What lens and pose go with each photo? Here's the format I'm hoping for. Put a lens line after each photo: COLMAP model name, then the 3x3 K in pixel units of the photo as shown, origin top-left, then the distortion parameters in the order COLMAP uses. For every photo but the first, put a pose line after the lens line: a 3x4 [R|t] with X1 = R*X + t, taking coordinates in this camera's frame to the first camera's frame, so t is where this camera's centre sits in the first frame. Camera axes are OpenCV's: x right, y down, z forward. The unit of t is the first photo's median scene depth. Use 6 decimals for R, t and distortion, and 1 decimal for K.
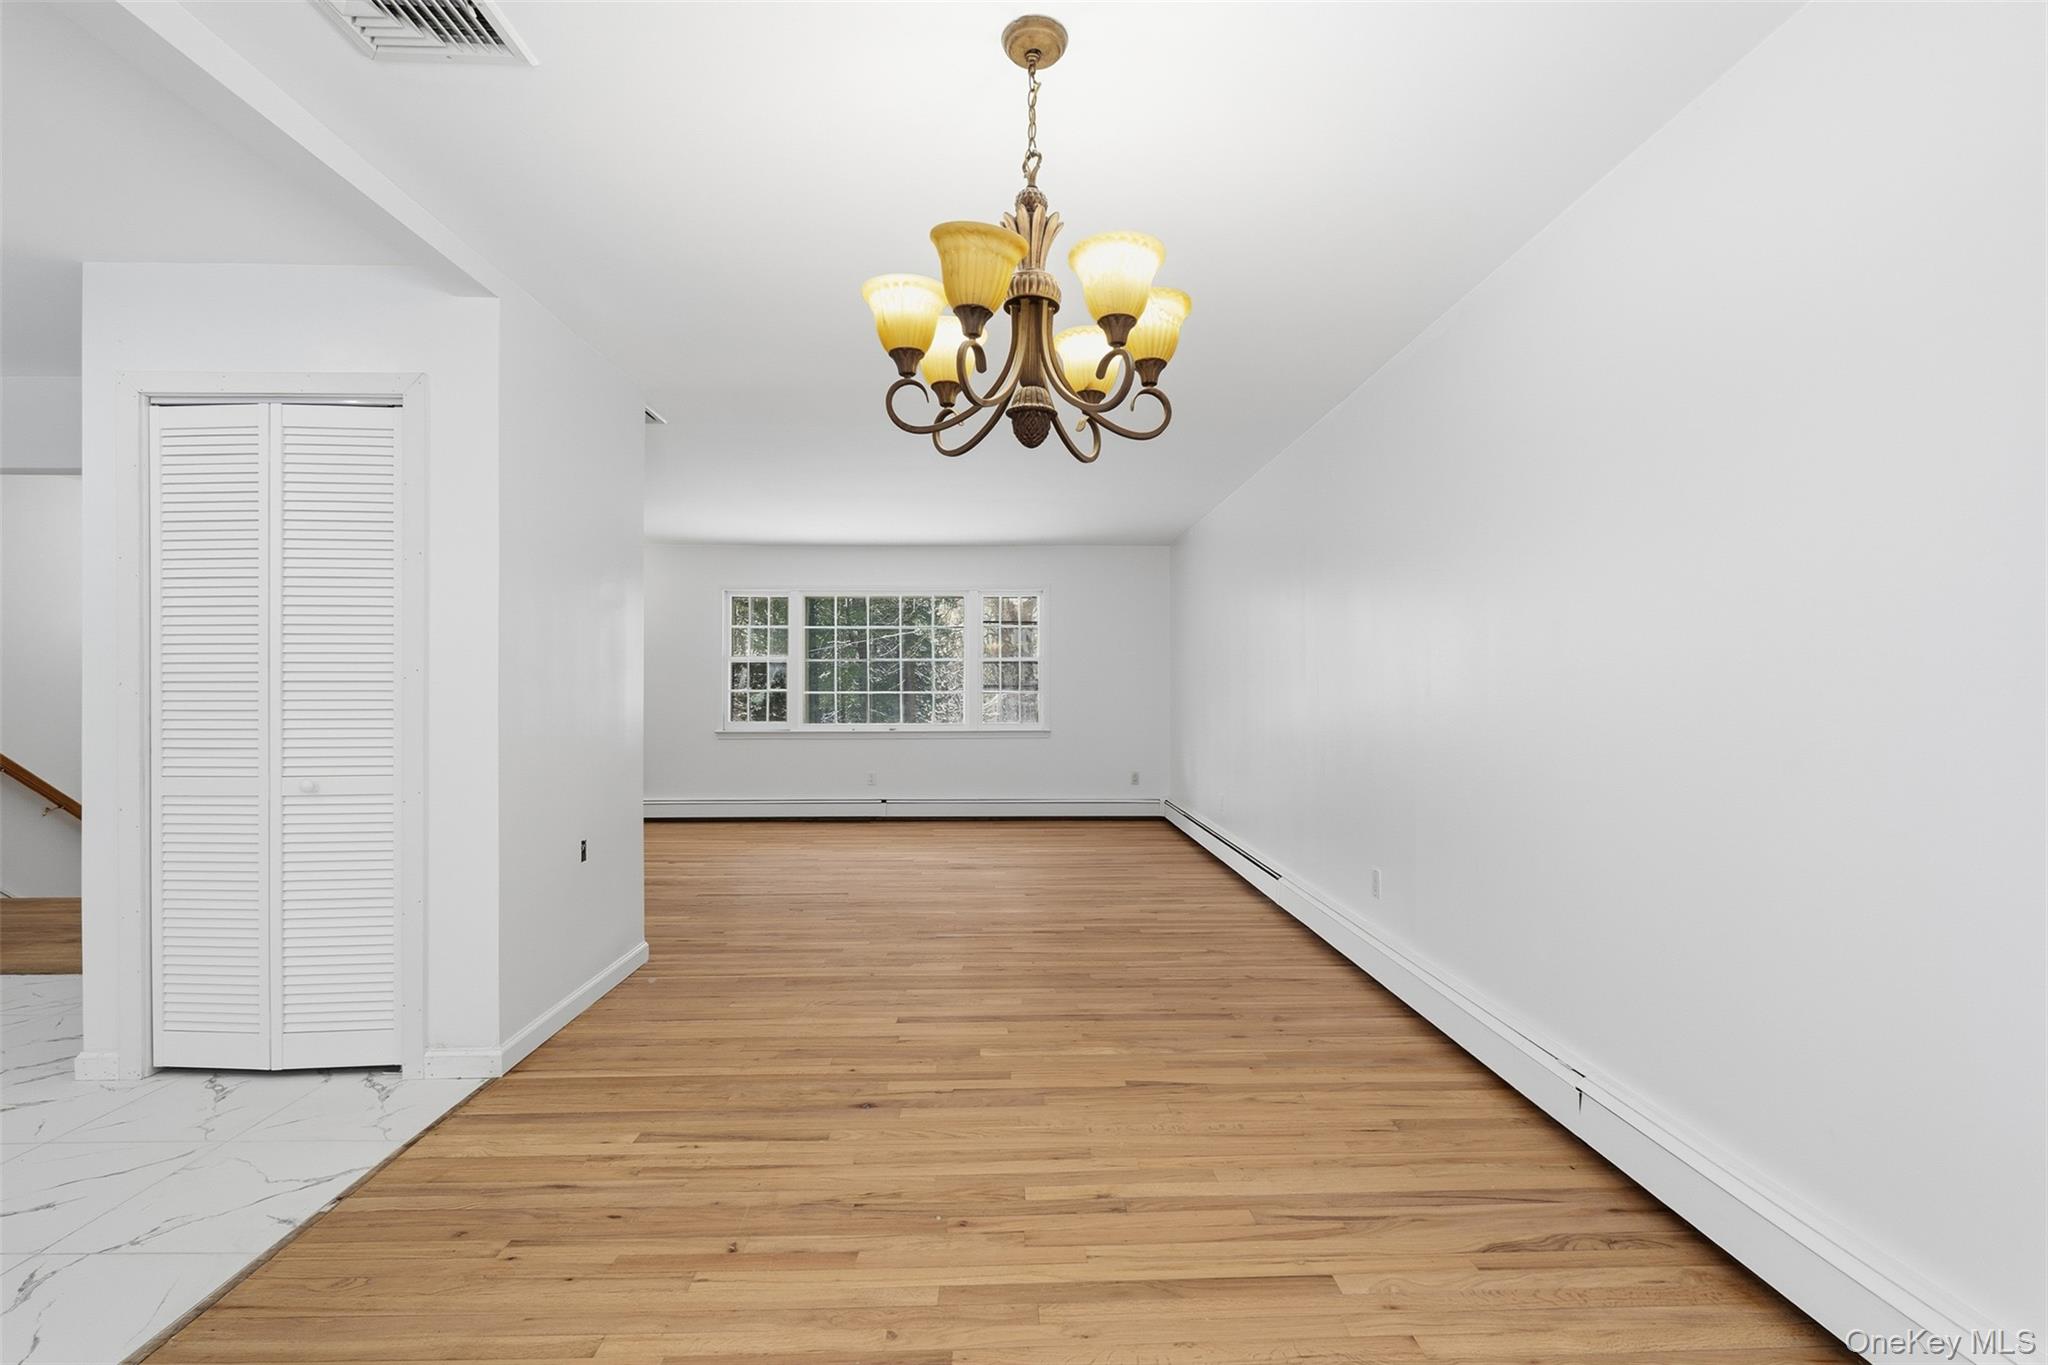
lens RADIAL K [[921.0, 0, 1025.3], [0, 921.0, 689.8], [0, 0, 1]] dist [0.000409, -0.001436]
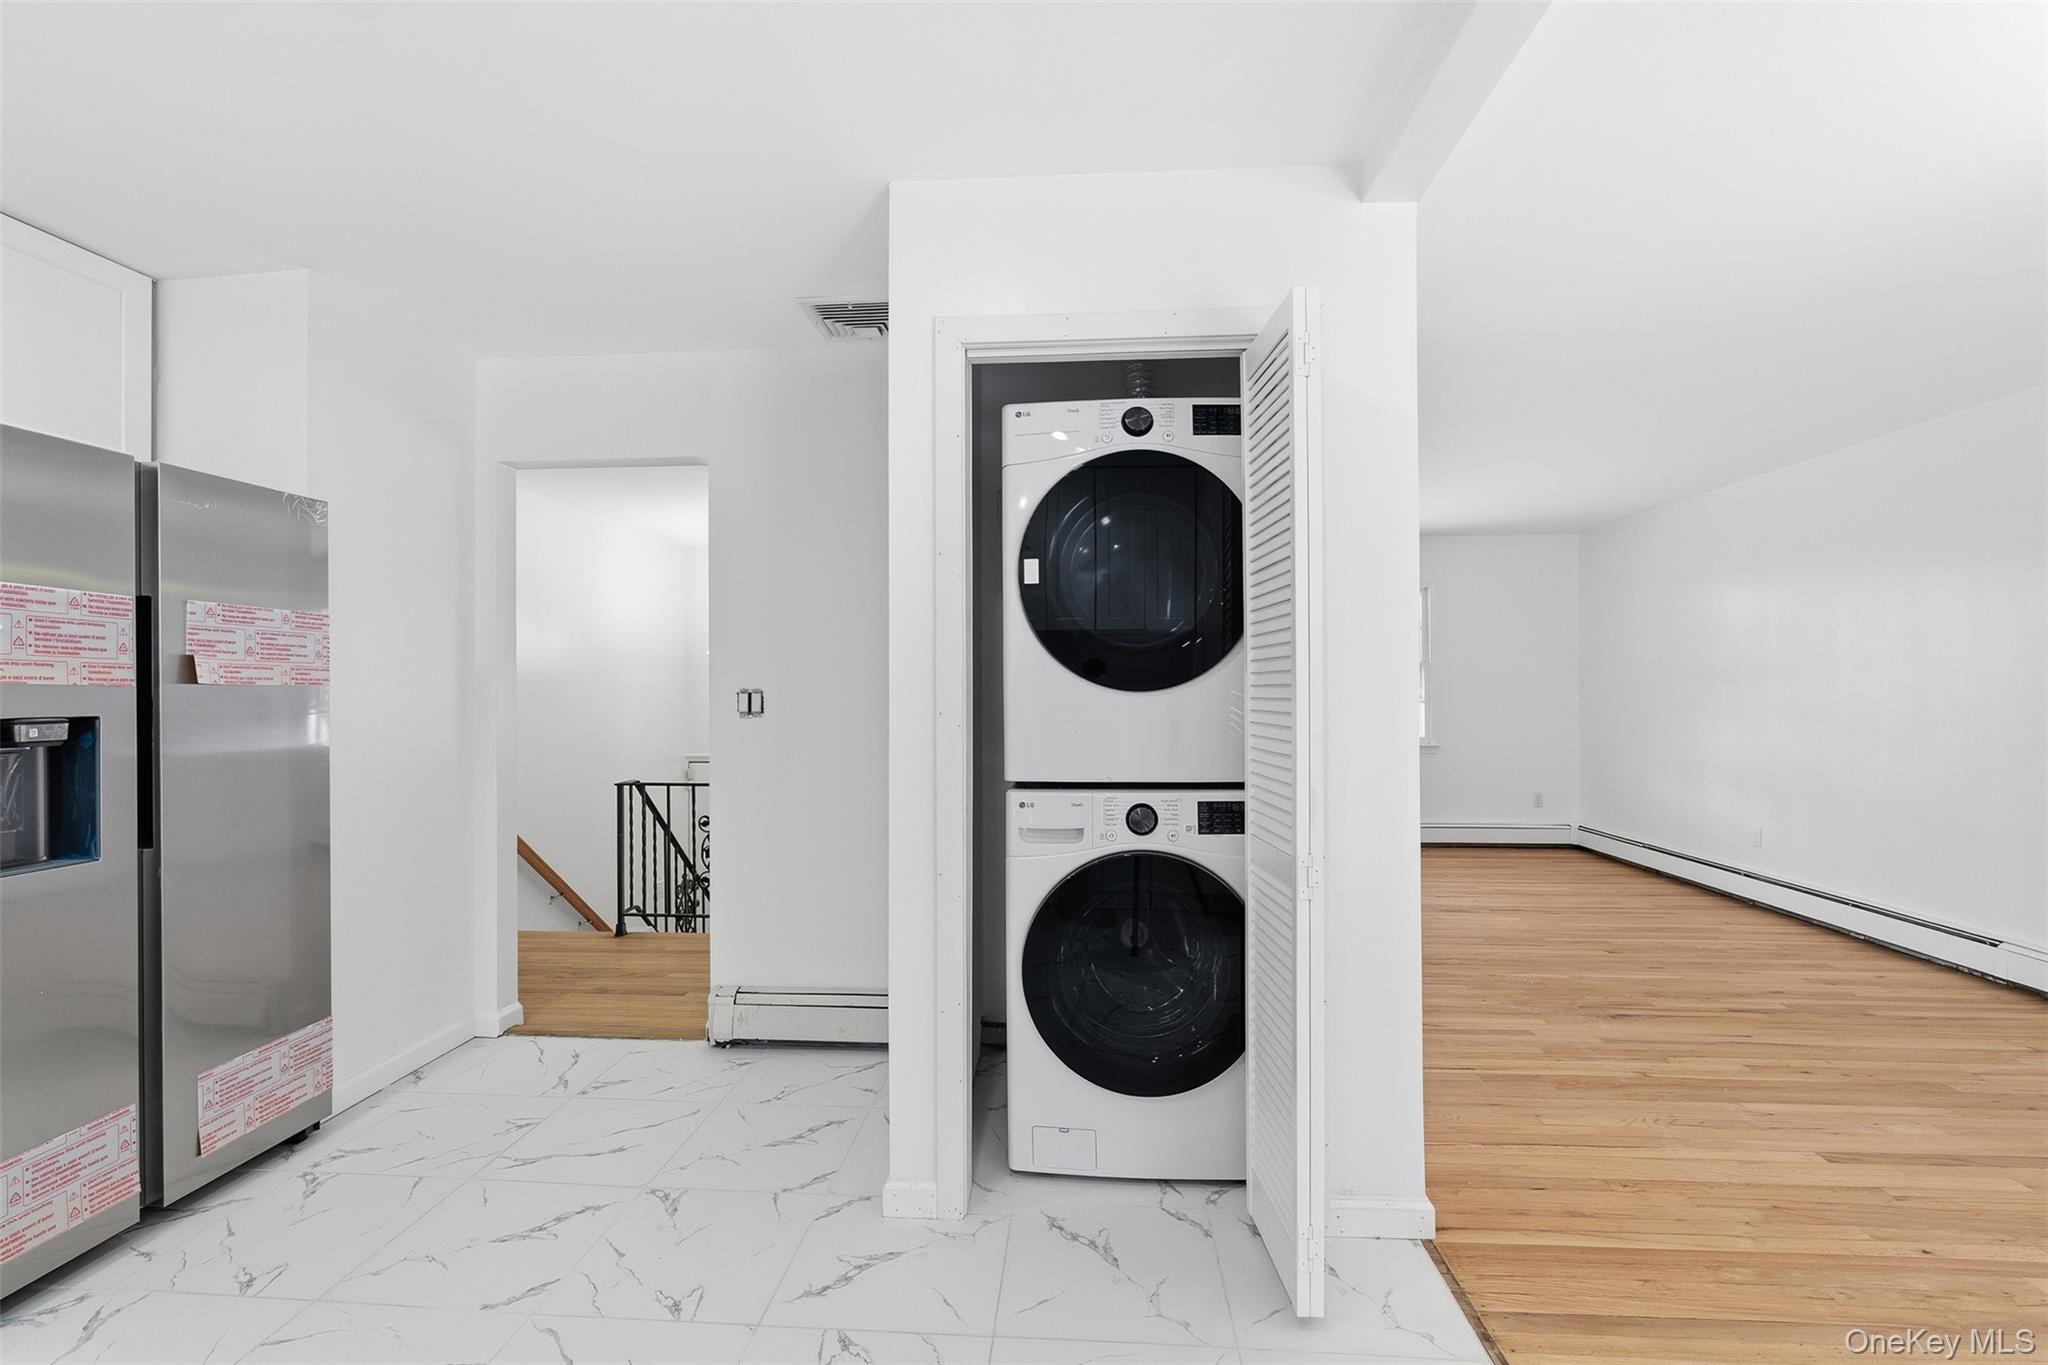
lens RADIAL K [[921.0, 0, 1019.5], [0, 921.0, 687.0], [0, 0, 1]] dist [0.000409, -0.001436]
pose [[0.994585, -0.009088, -0.103529, -0.702882], [0.008461, 0.999943, -0.006488, -0.027121], [0.103582, 0.005577, 0.994605, 0.177305]]
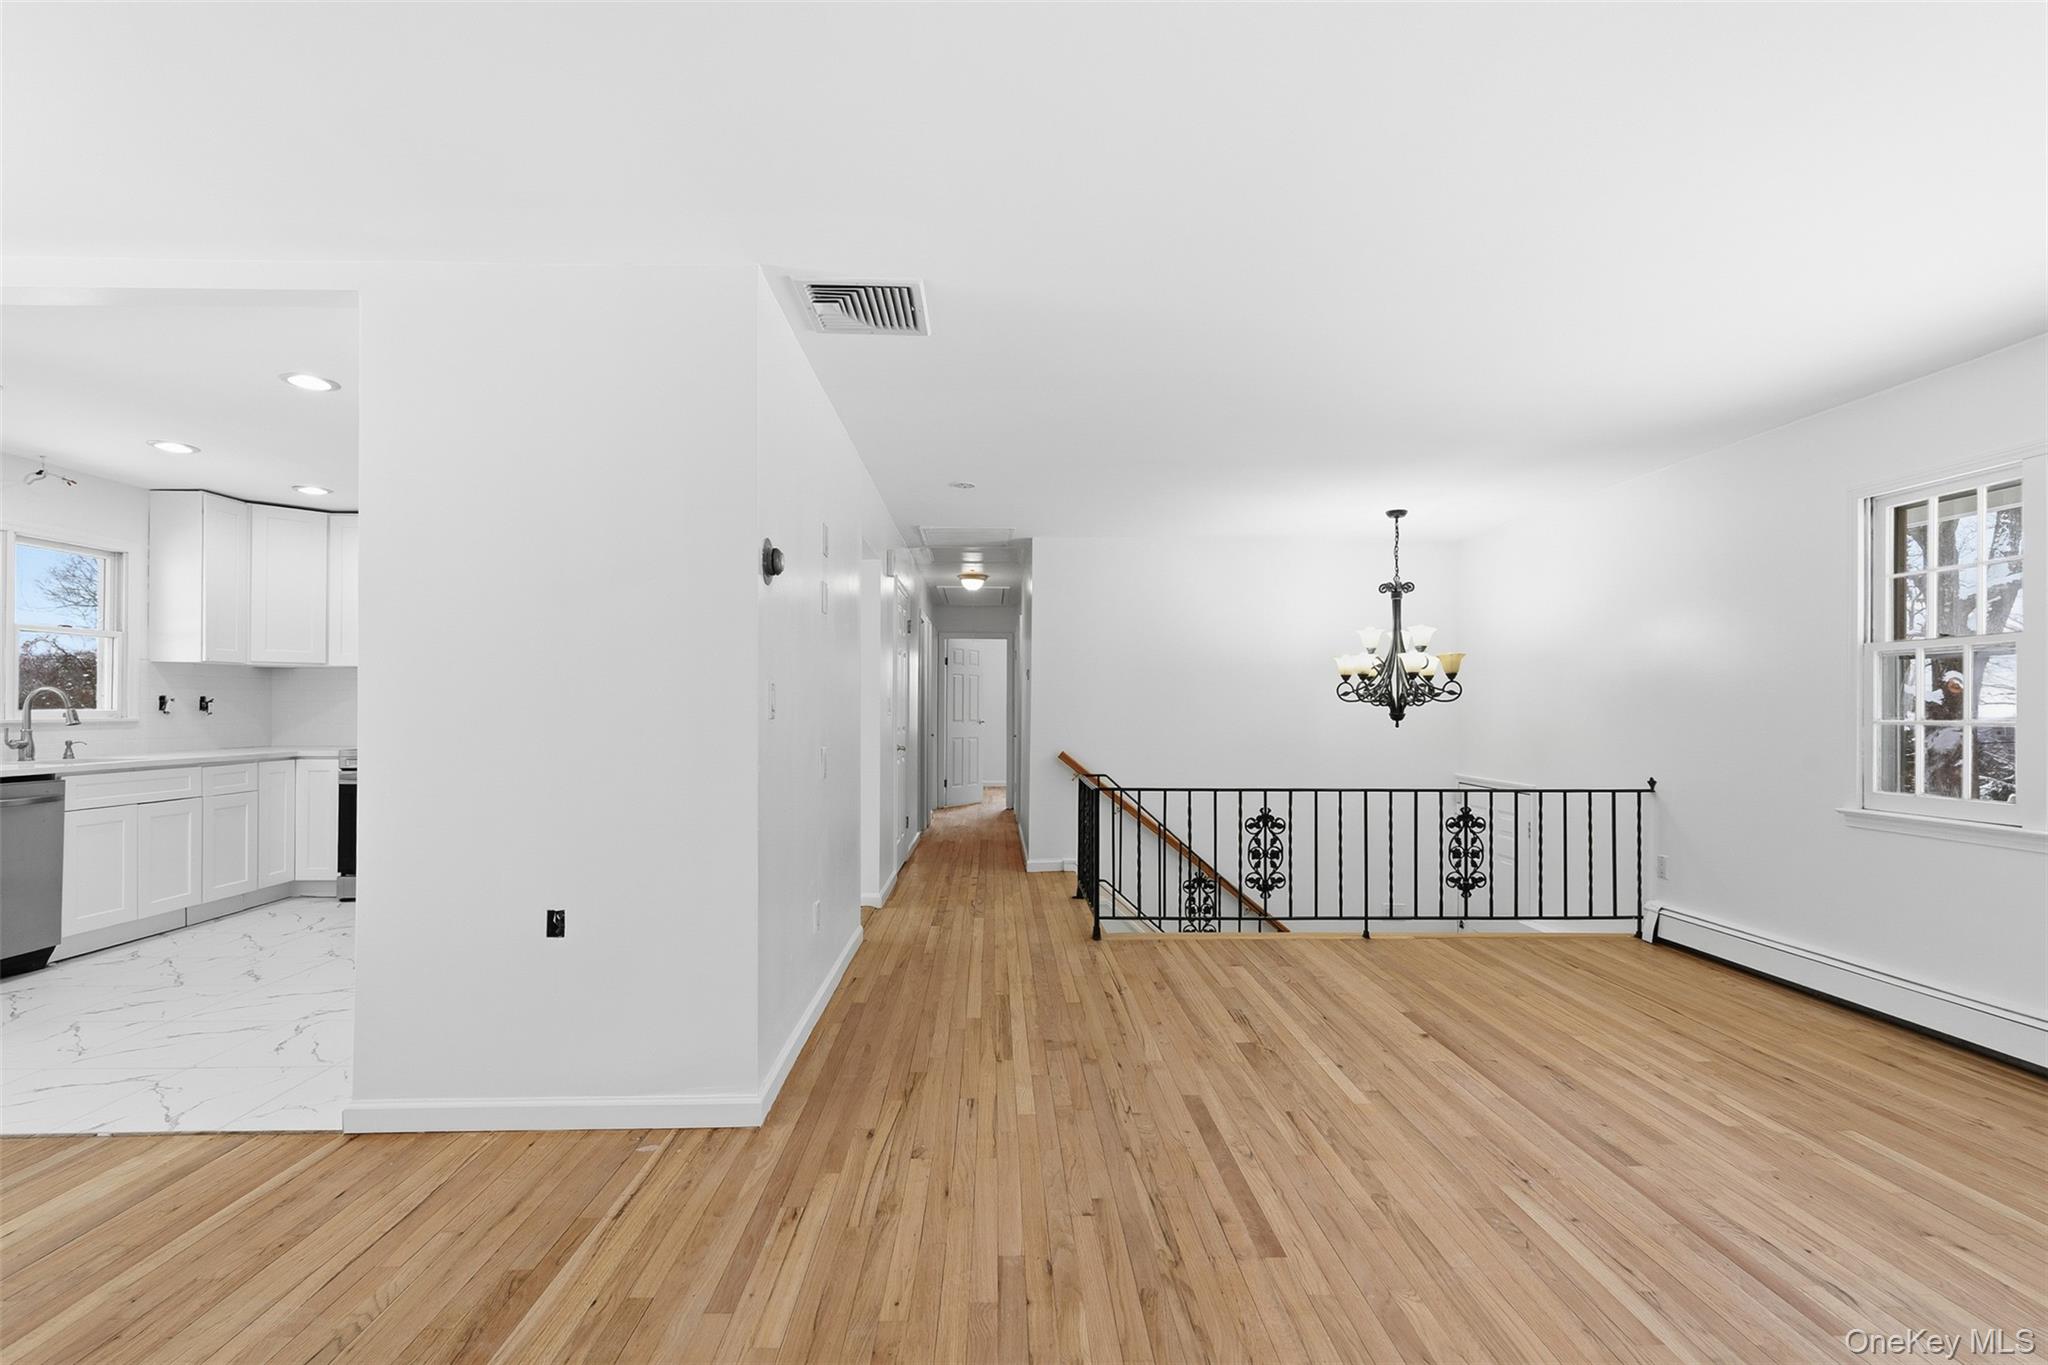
lens RADIAL K [[921.0, 0, 1022.8], [0, 921.0, 697.4], [0, 0, 1]] dist [0.000409, -0.001436]
pose [[-0.001789, -0.010942, -0.999939, 0.307847], [-0.004454, 0.999930, -0.010934, -0.010584], [0.999988, 0.004435, -0.001837, 1.430921]]
